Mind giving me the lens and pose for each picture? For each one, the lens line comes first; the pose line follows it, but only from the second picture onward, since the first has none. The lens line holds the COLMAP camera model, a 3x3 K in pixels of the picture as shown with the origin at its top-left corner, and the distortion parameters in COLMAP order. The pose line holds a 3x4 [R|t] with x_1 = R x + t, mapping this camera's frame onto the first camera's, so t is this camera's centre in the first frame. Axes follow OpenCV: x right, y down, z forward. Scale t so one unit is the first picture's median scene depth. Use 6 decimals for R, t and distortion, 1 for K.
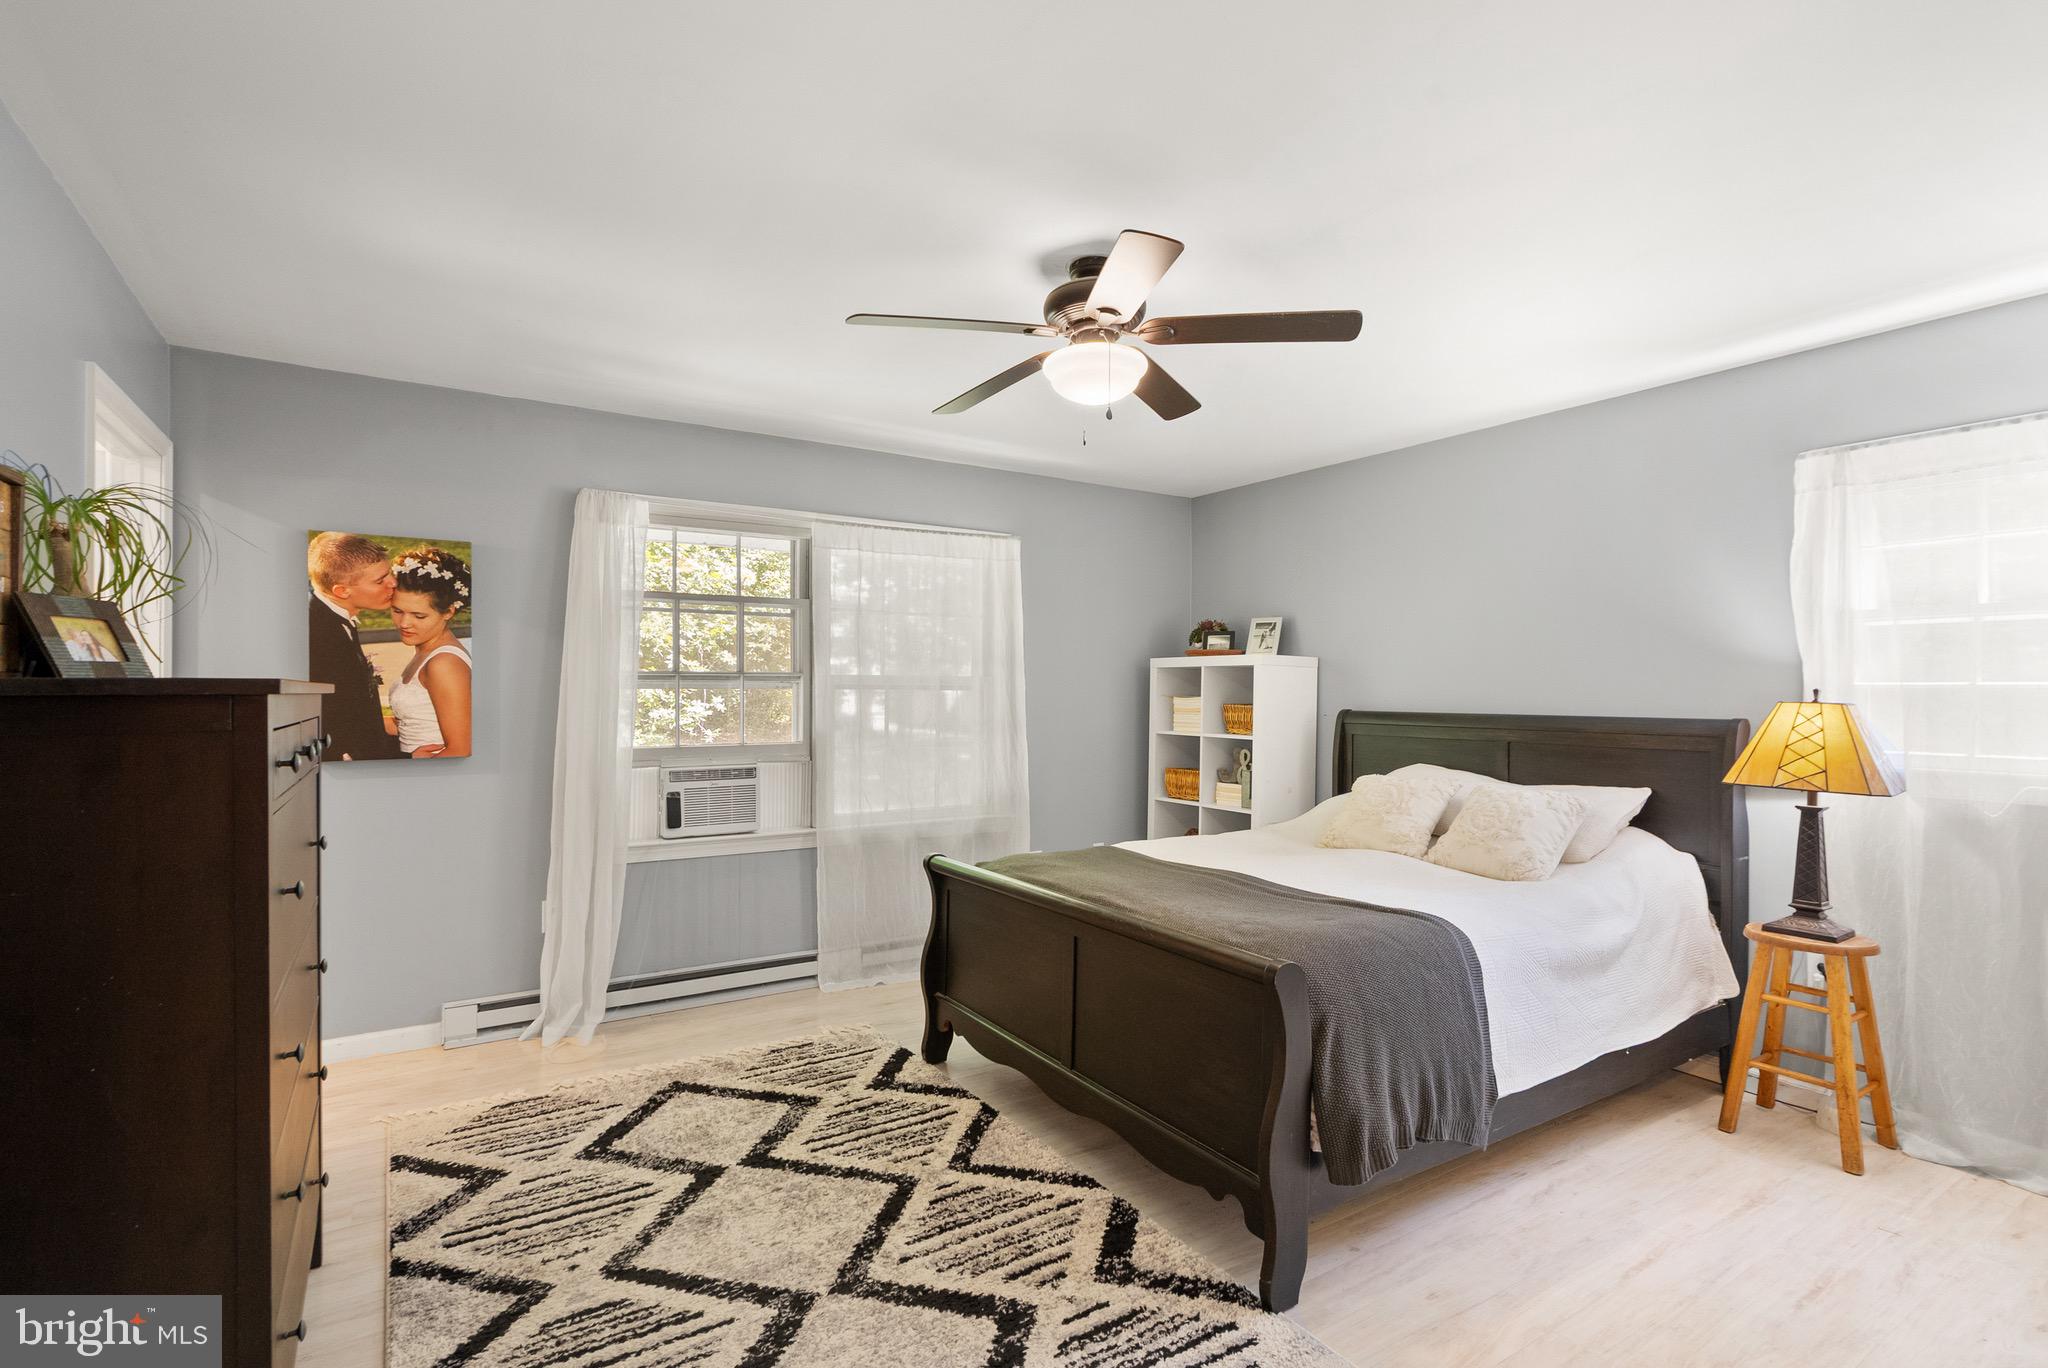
lens RADIAL K [[967.0, 0, 999.2], [0, 967.0, 695.7], [0, 0, 1]] dist [-0.003291, 0.002214]
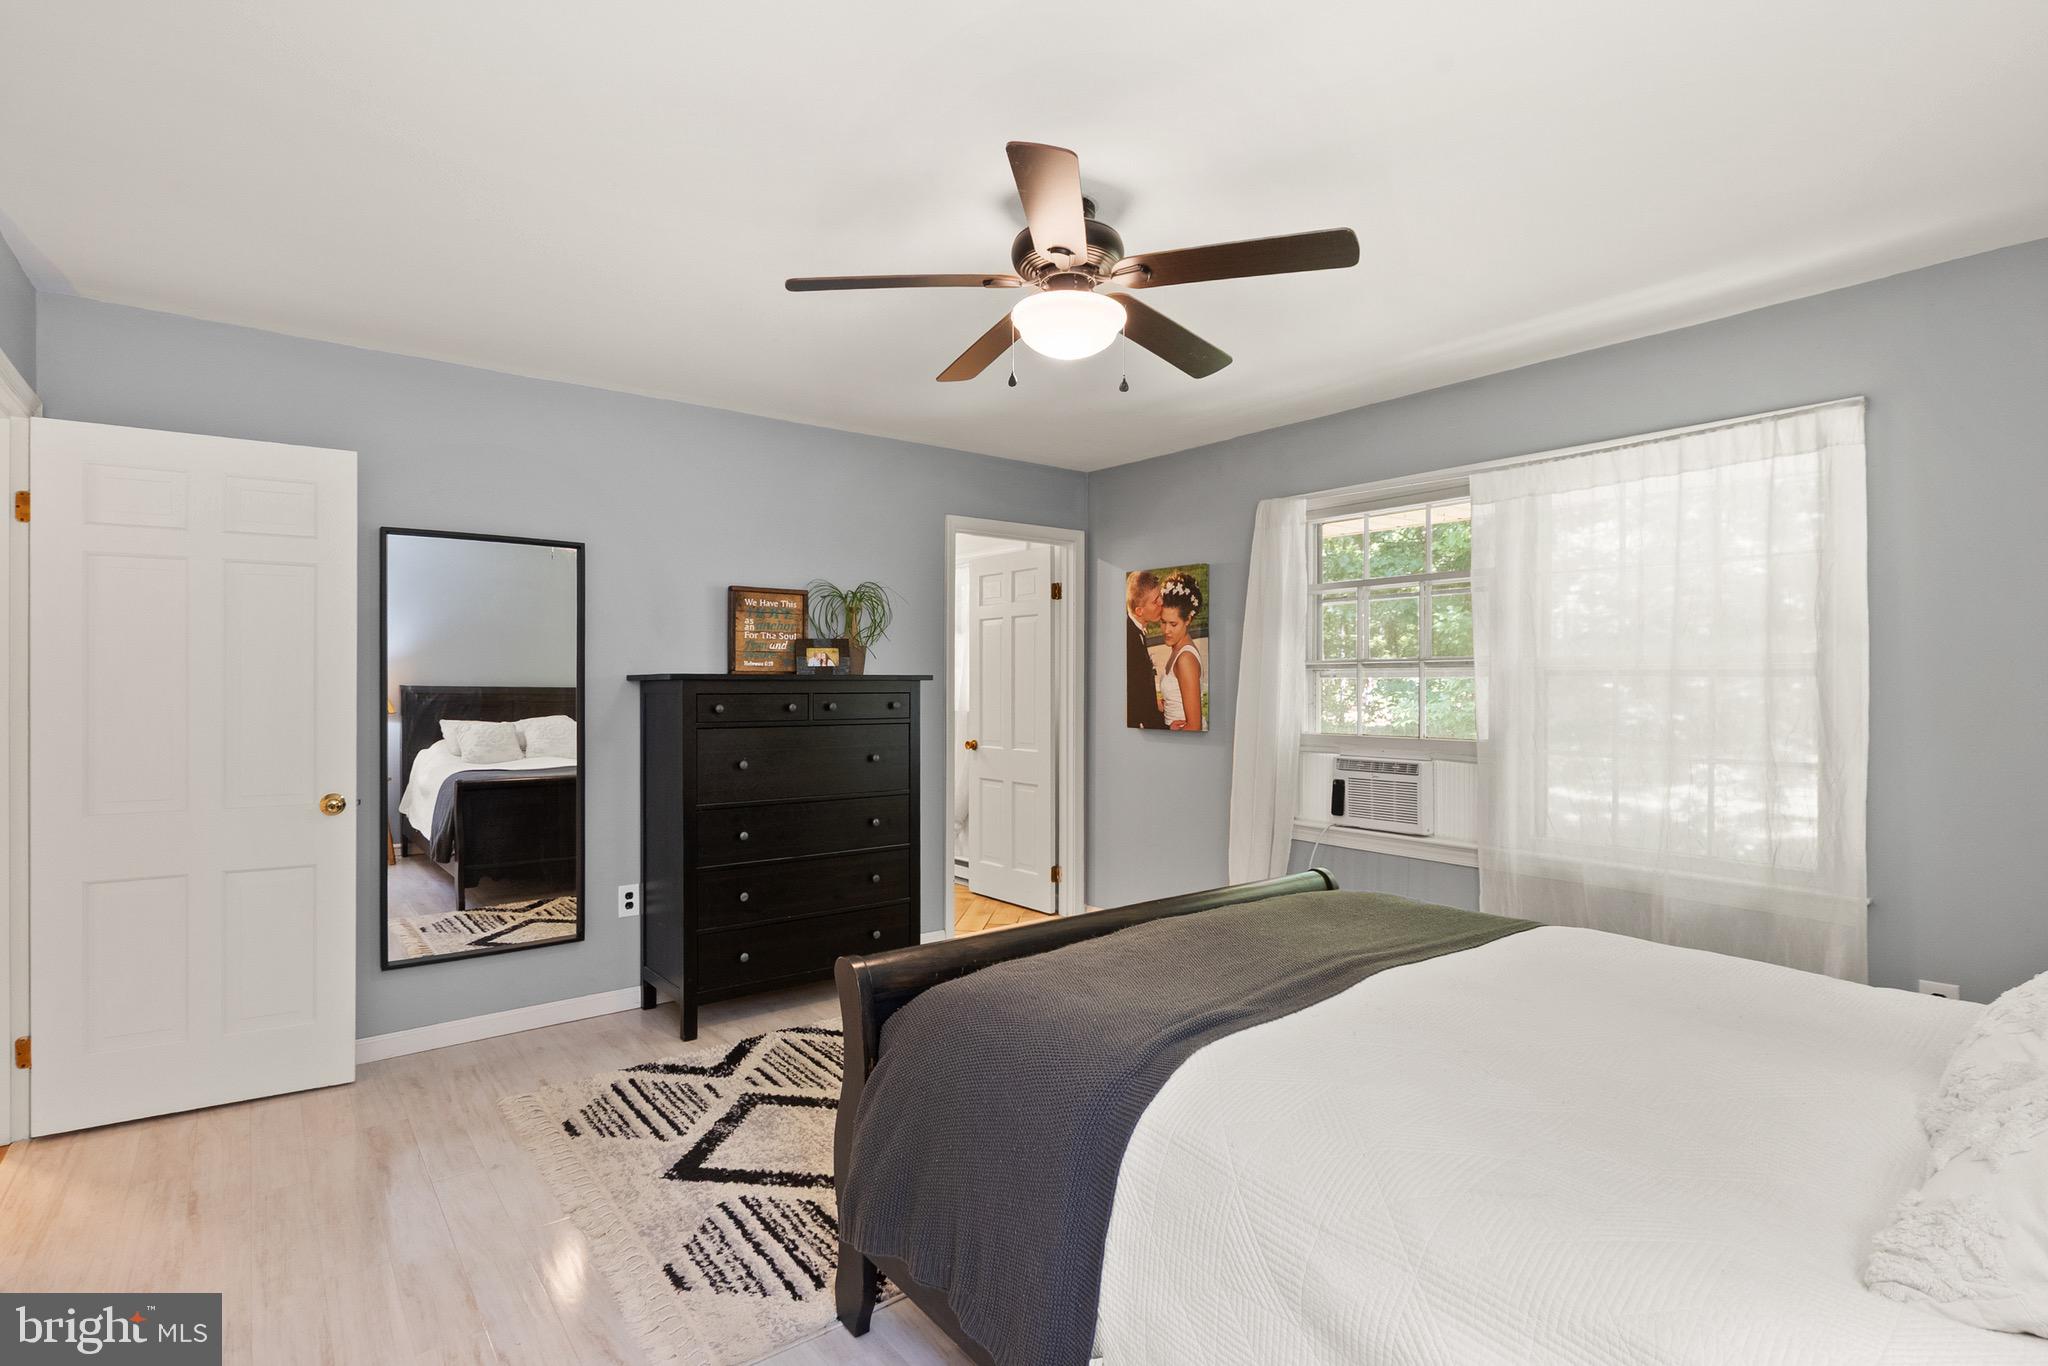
lens RADIAL K [[967.0, 0, 999.2], [0, 967.0, 694.7], [0, 0, 1]] dist [-0.003291, 0.002214]
pose [[0.094431, 0.011830, -0.995461, 0.723328], [-0.005650, 0.999920, 0.011347, 0.001938], [0.995515, 0.004553, 0.094490, 0.628975]]
